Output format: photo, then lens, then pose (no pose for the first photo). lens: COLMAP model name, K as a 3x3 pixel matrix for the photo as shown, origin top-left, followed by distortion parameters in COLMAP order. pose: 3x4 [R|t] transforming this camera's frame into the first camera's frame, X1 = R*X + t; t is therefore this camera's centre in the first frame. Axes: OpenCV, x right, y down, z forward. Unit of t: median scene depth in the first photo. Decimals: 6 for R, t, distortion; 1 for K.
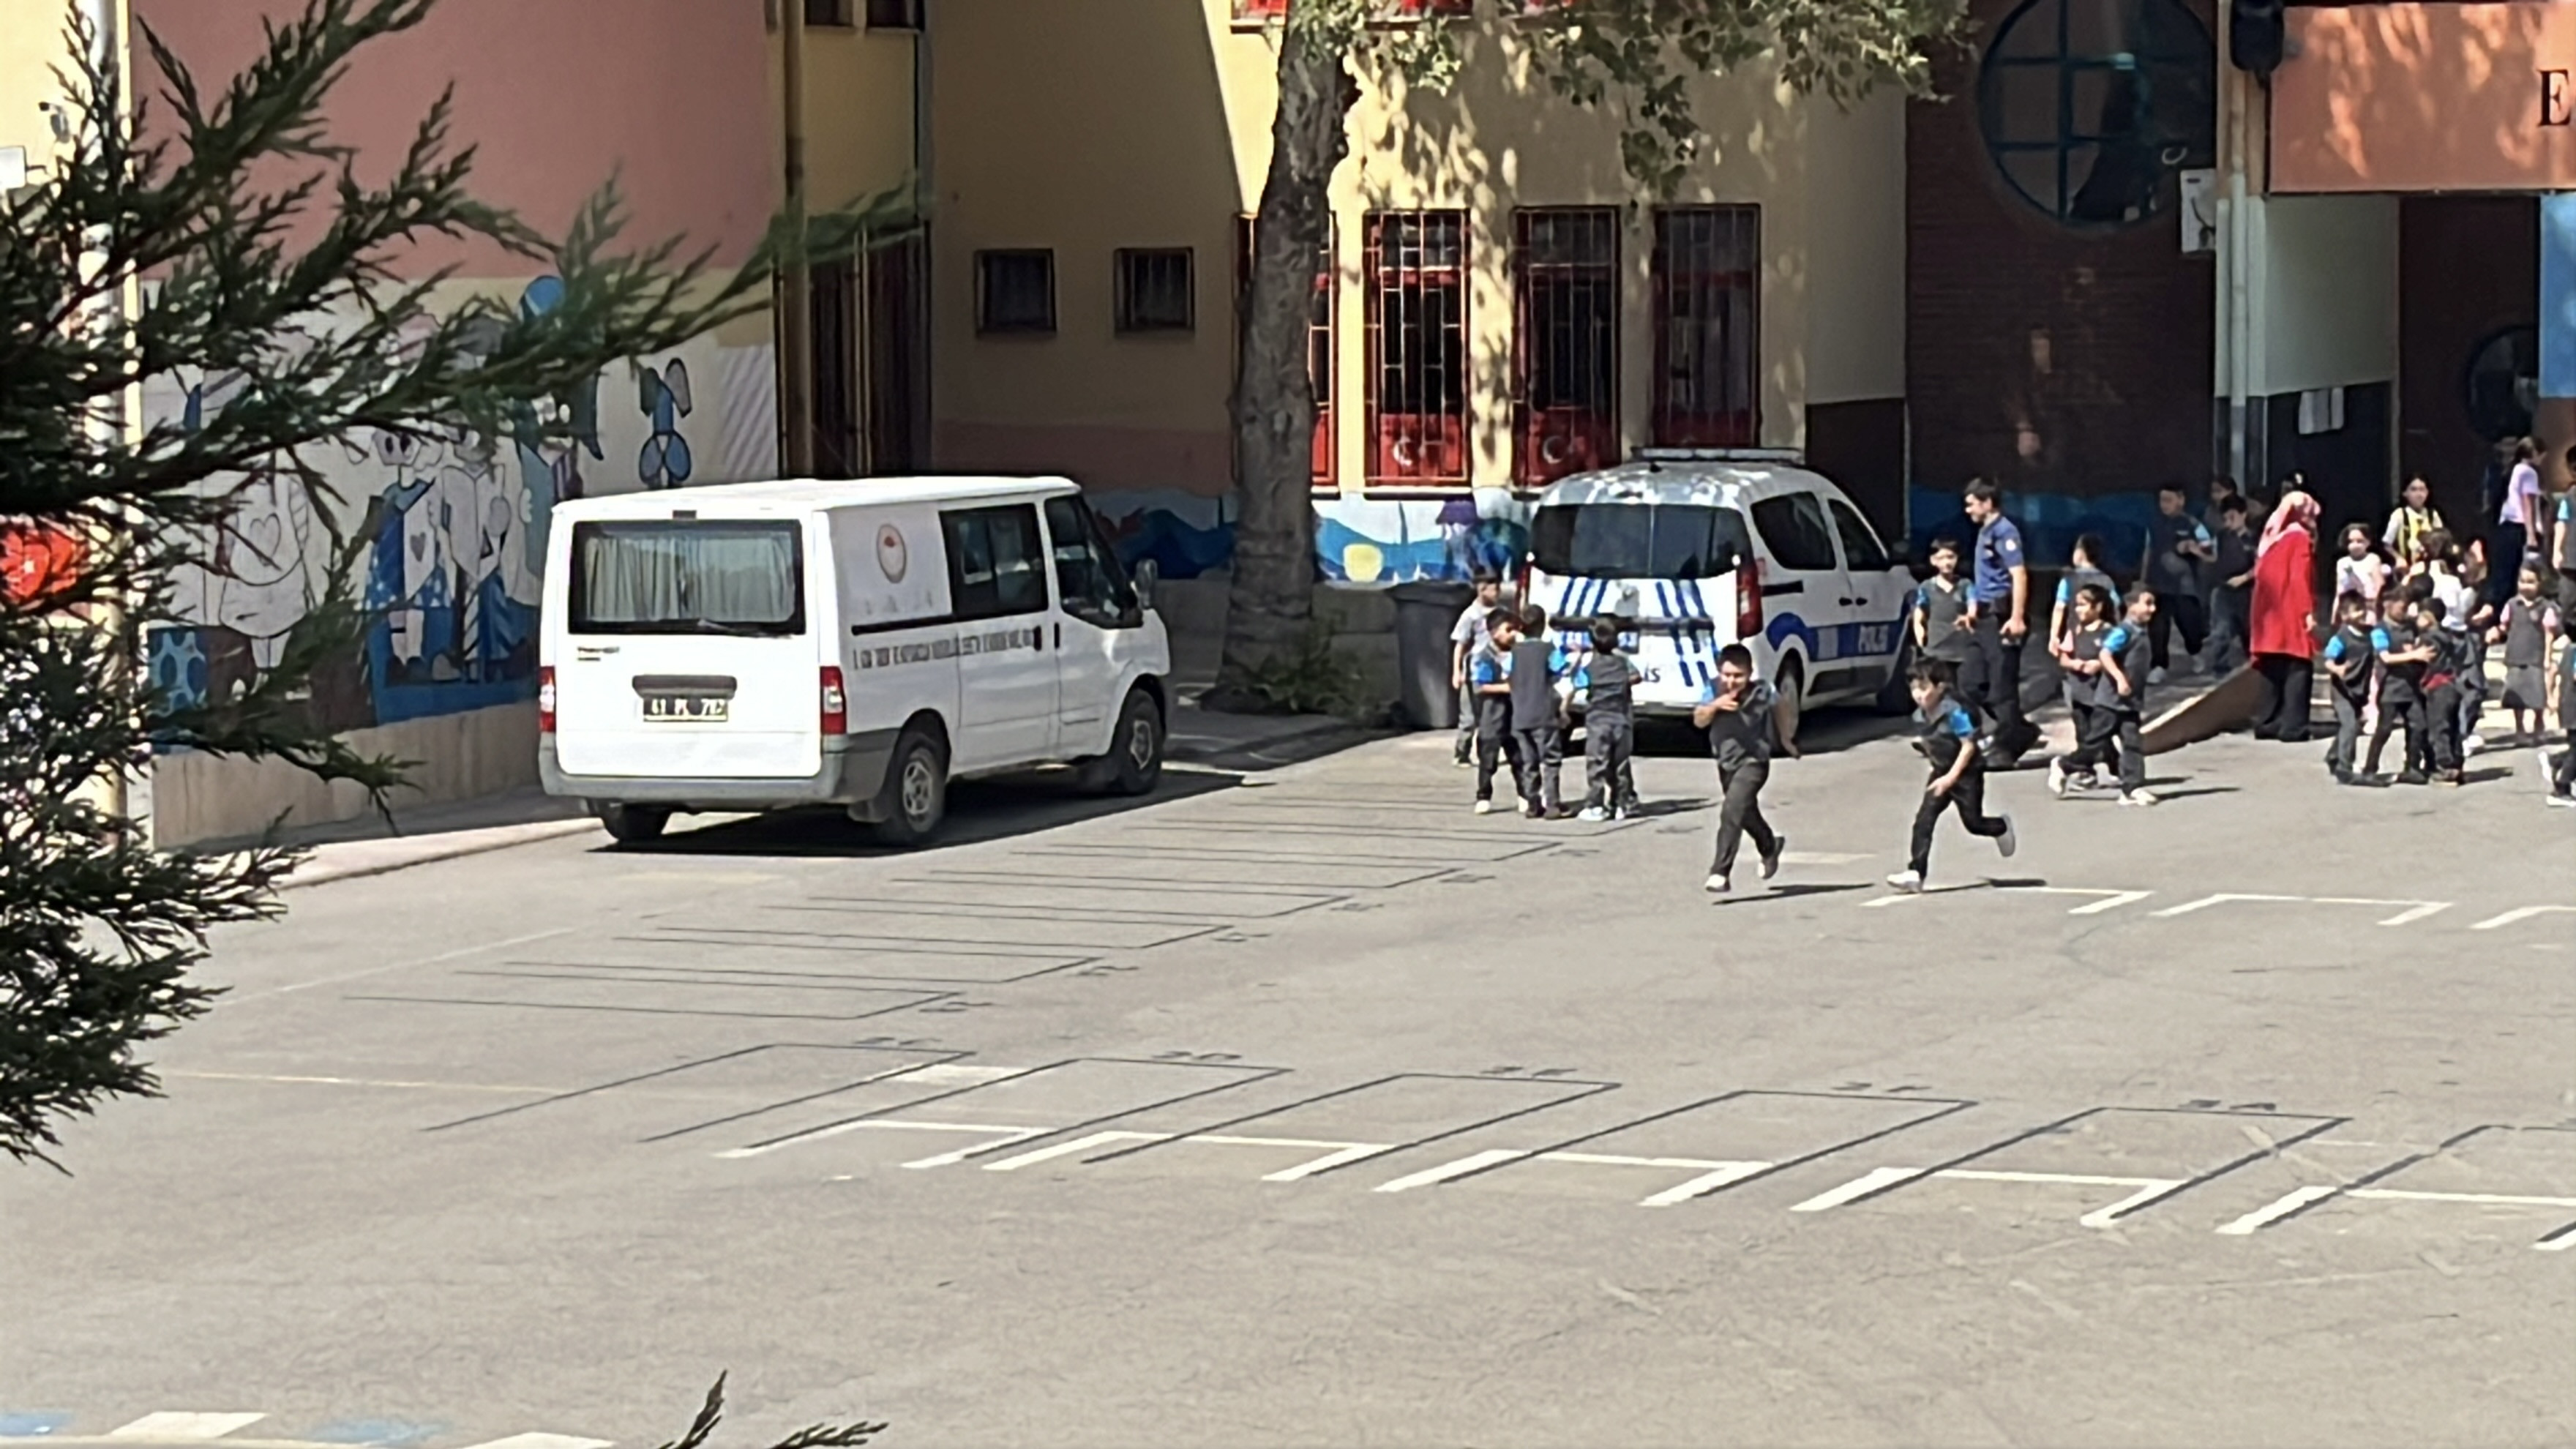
lens RADIAL K [[7004.1, 0, 1273.1], [0, 7004.1, 715.4], [0, 0, 1]] dist [0.072201, 0.000000]
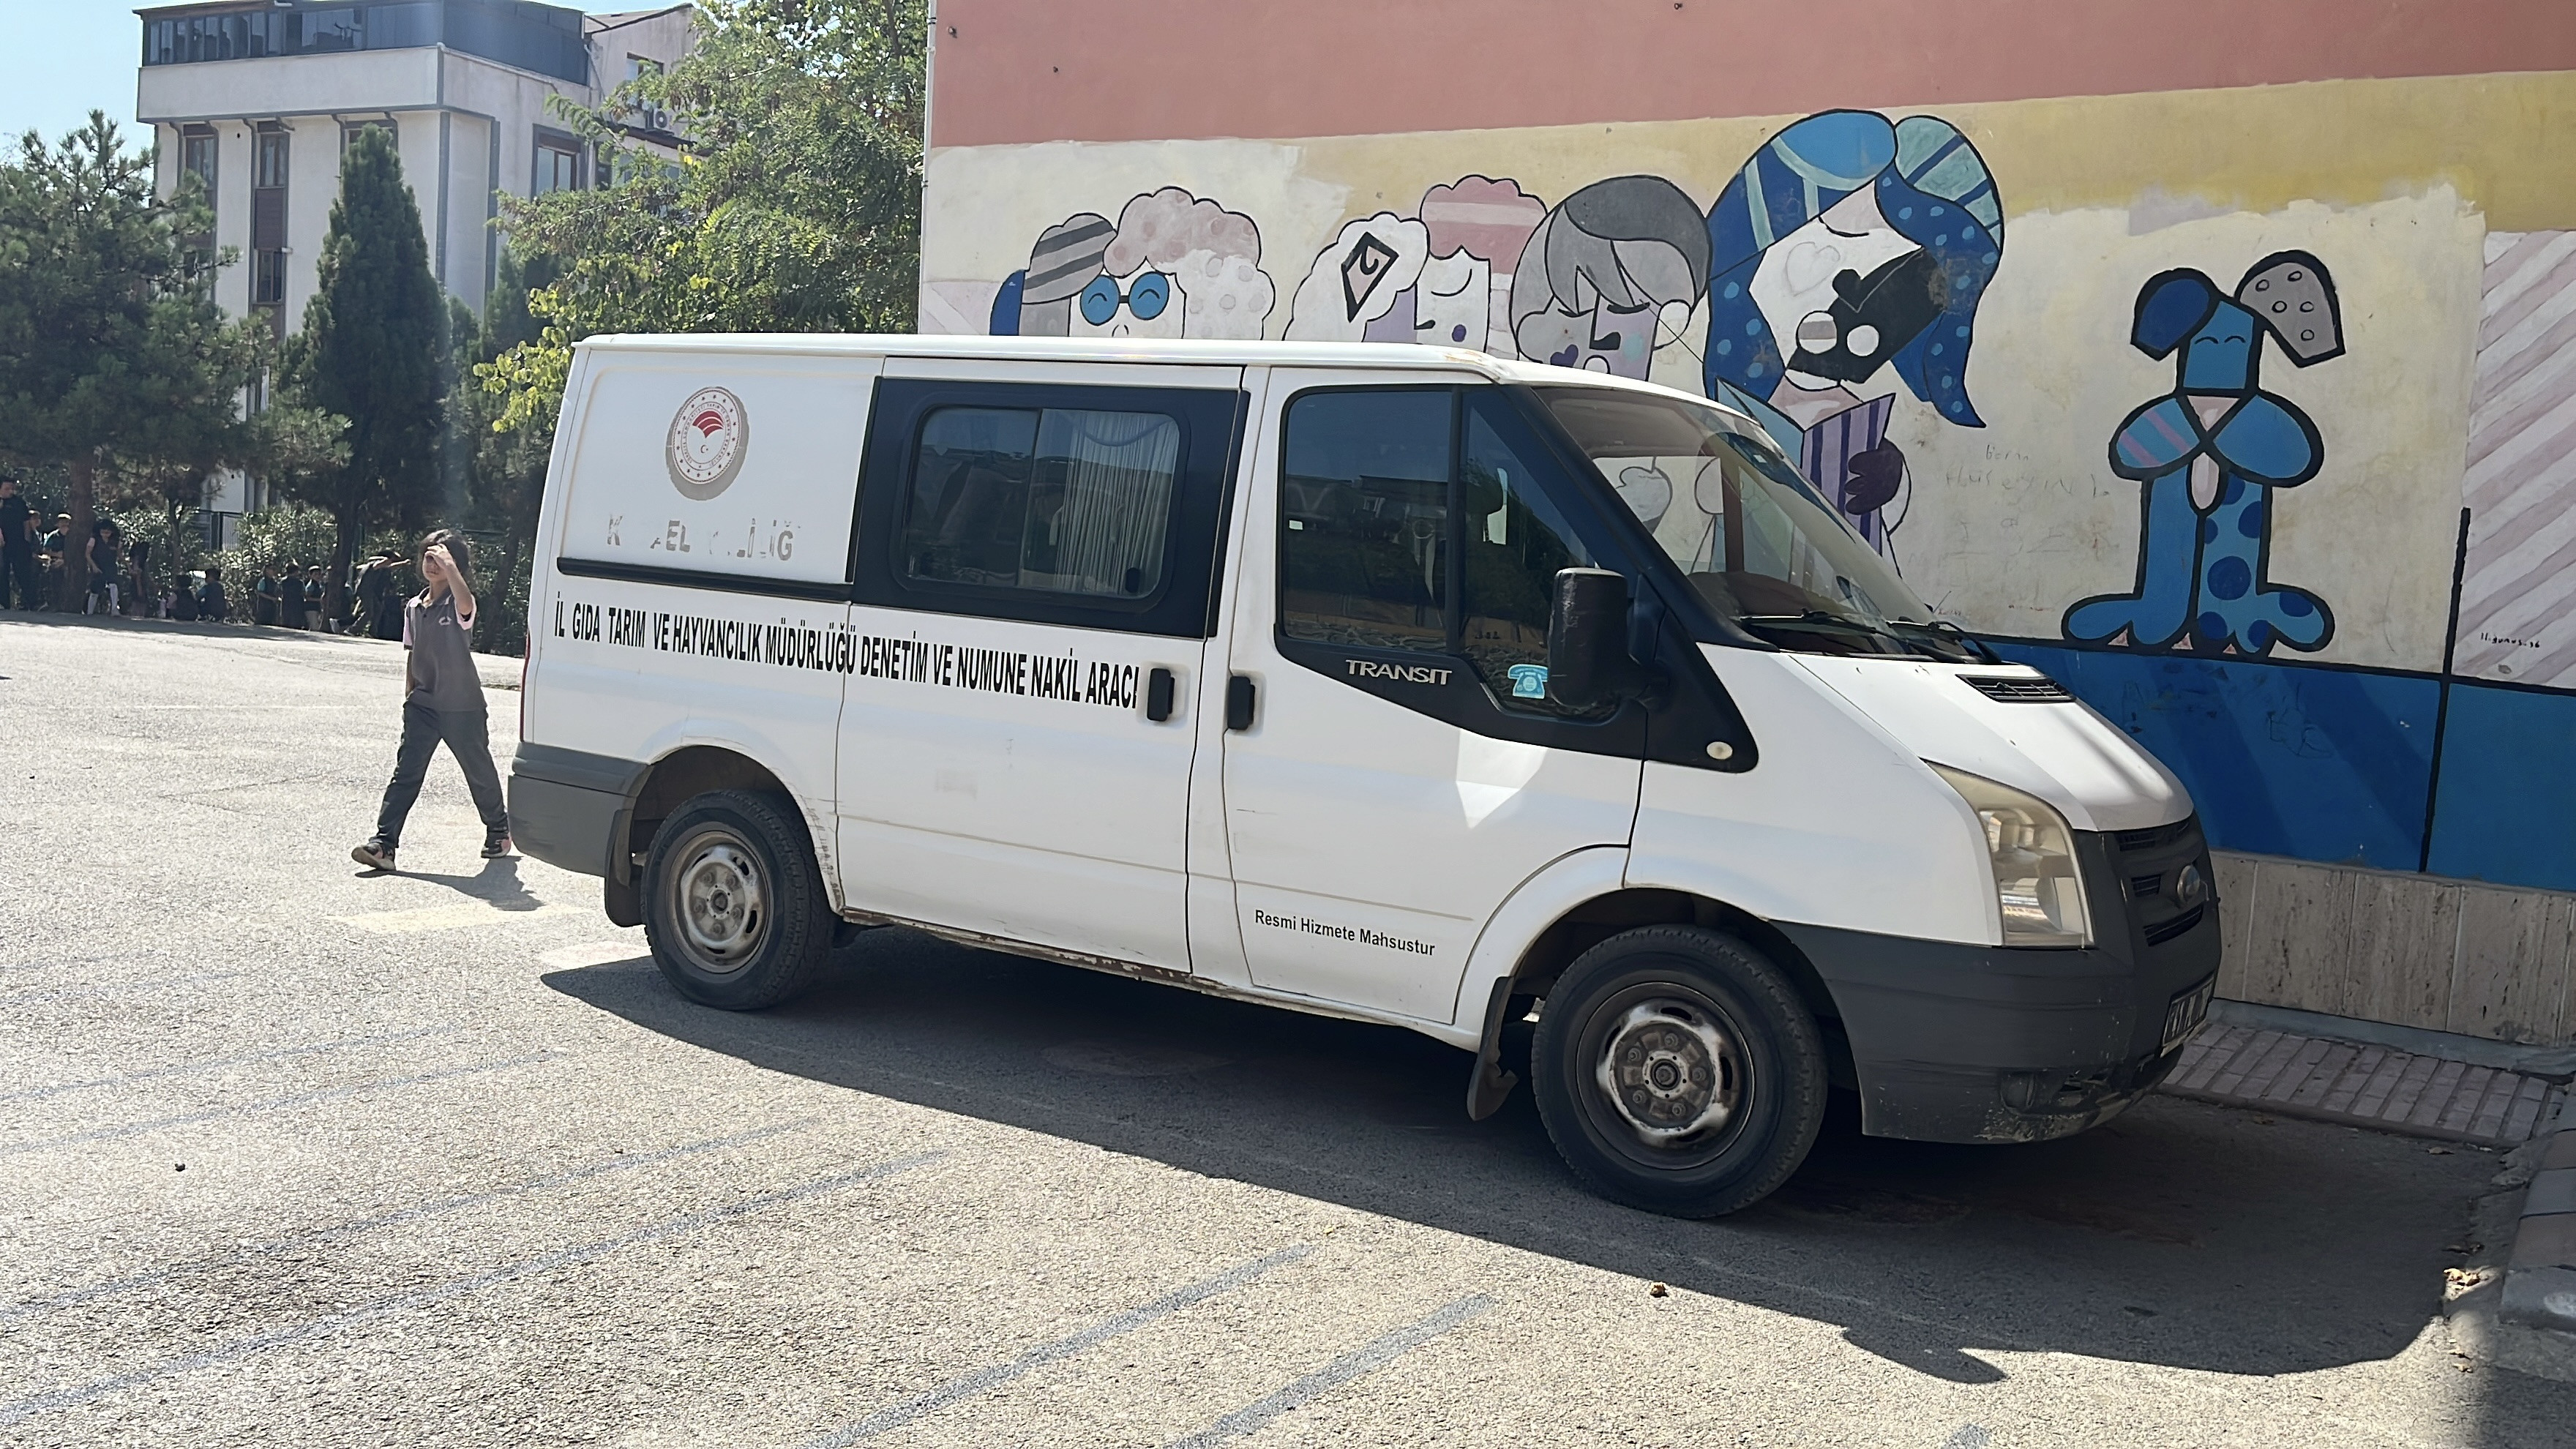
lens RADIAL K [[2276.8, 0, 1286.5], [0, 2276.8, 724.2], [0, 0, 1]] dist [0.079779, -0.036721]
pose [[-0.163261, 0.078823, -0.983429, 0.111065], [-0.139566, 0.984934, 0.102113, -0.025985], [0.976661, 0.153924, -0.149800, 1.069473]]
